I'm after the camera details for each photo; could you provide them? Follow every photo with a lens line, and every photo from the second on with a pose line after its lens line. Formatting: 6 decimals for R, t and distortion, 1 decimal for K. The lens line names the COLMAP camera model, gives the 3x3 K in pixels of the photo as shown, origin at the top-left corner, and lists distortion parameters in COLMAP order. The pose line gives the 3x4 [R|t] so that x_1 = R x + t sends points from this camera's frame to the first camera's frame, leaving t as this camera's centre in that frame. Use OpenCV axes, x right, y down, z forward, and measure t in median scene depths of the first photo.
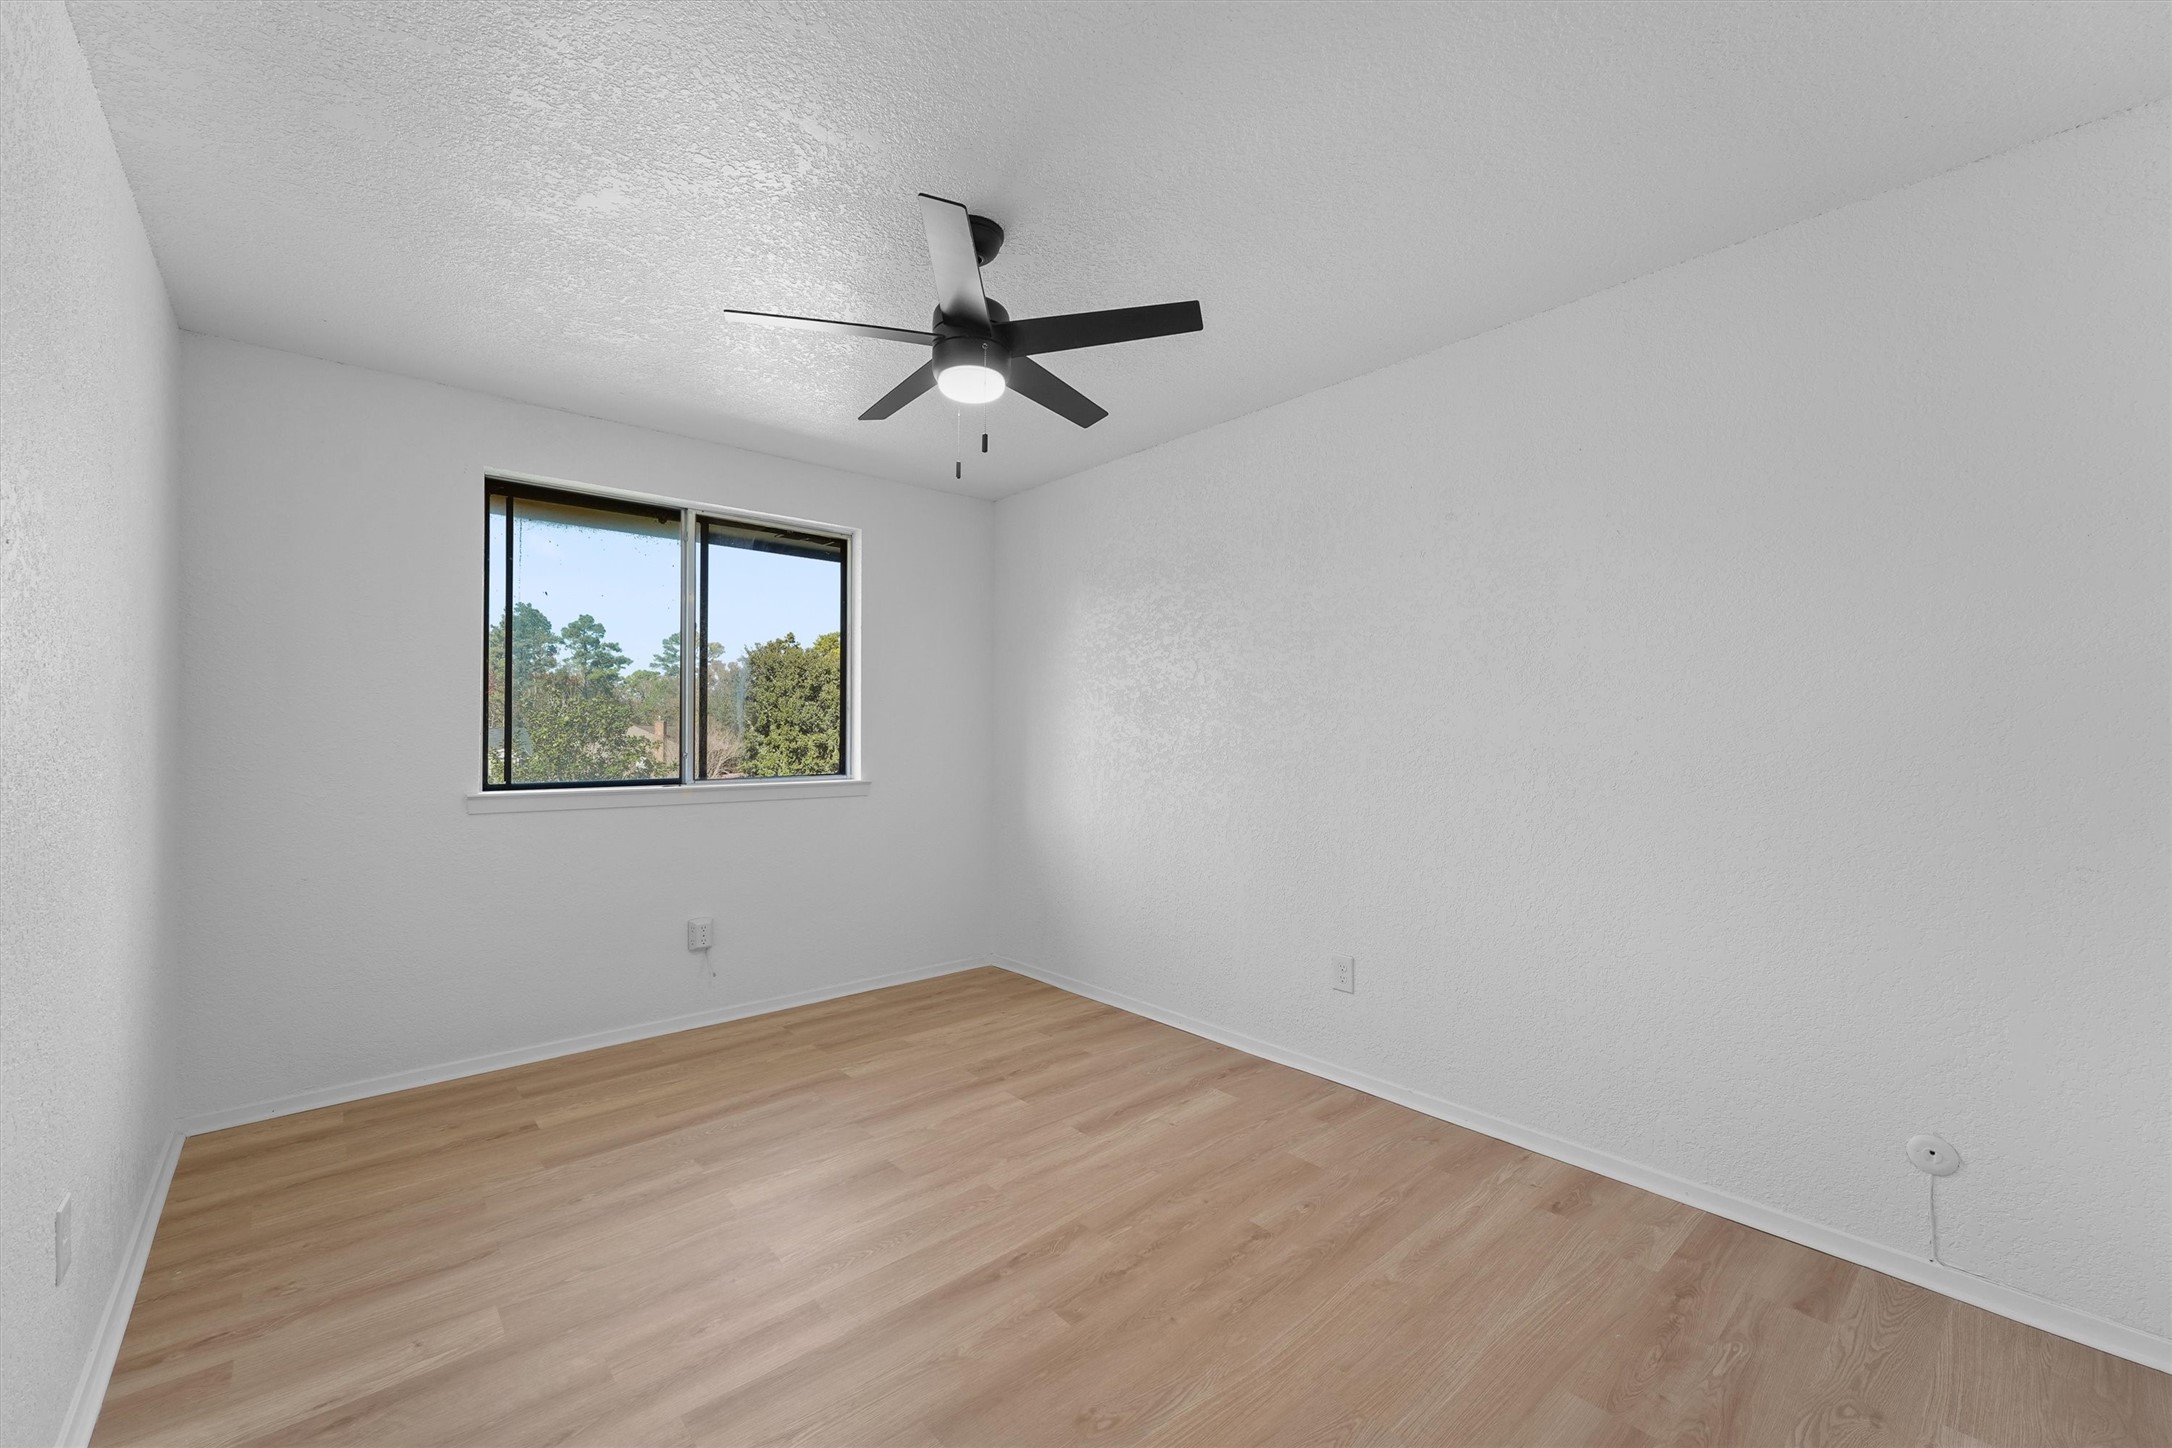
lens RADIAL K [[864.0, 0, 1080.9], [0, 864.0, 724.2], [0, 0, 1]] dist [0.001722, -0.000152]
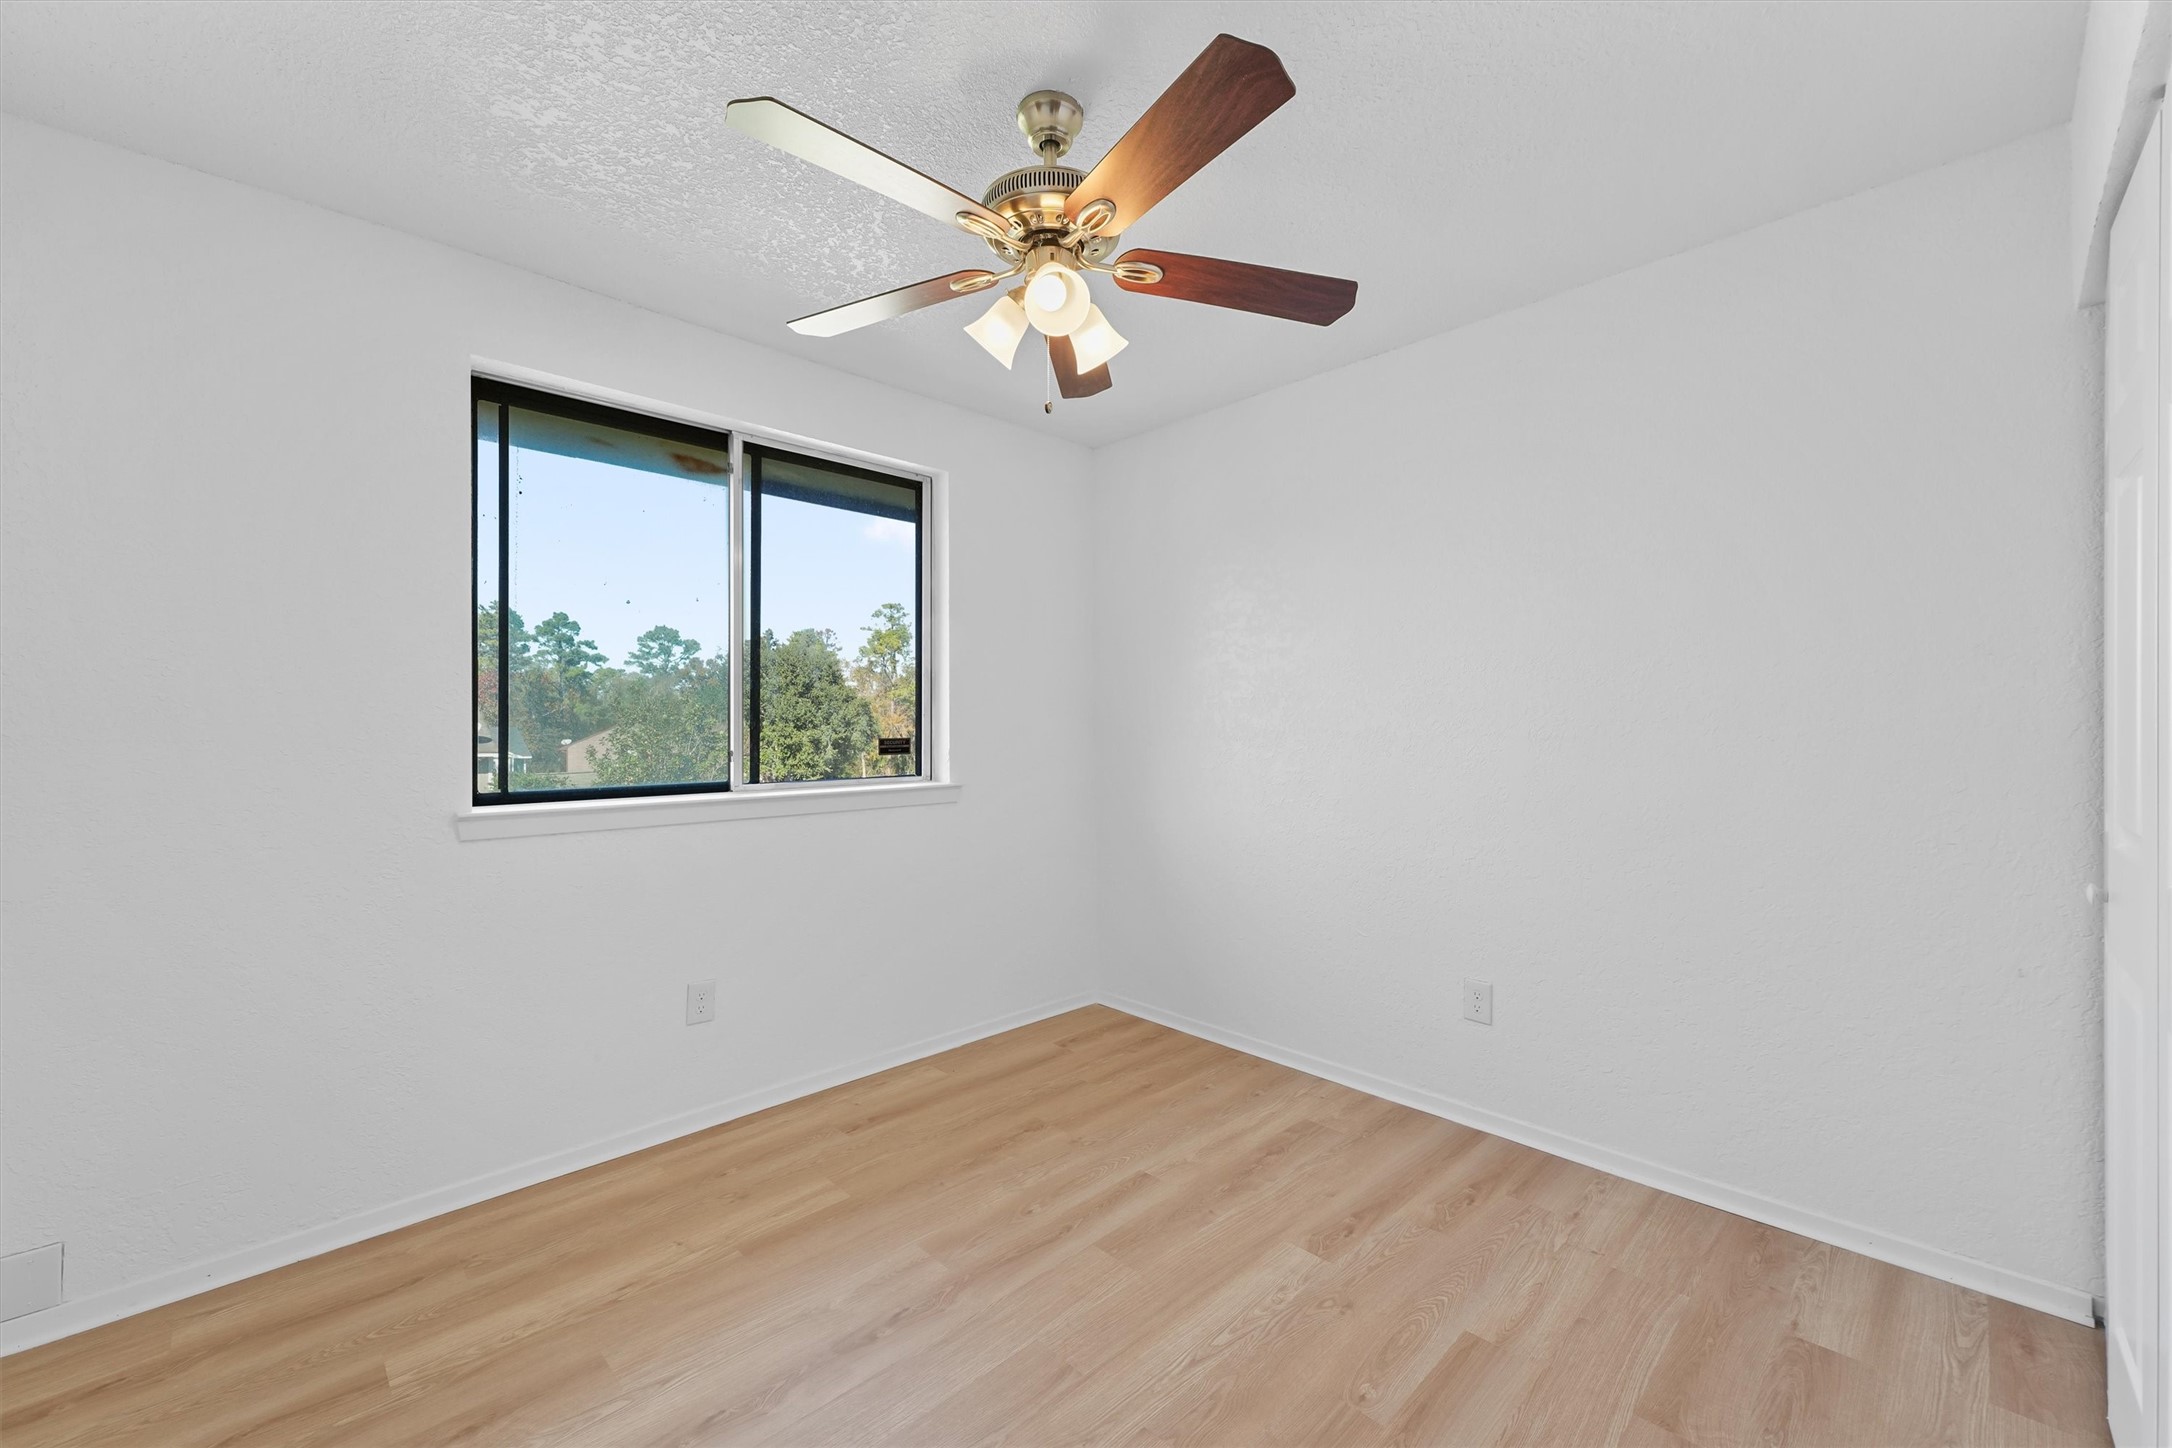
lens RADIAL K [[818.0, 0, 1074.8], [0, 818.0, 737.9], [0, 0, 1]] dist [0.008482, -0.000042]
pose [[0.999181, 0.000952, 0.040443, -0.110539], [-0.001750, 0.999804, 0.019706, 0.003843], [-0.040417, -0.019761, 0.998987, 0.148475]]
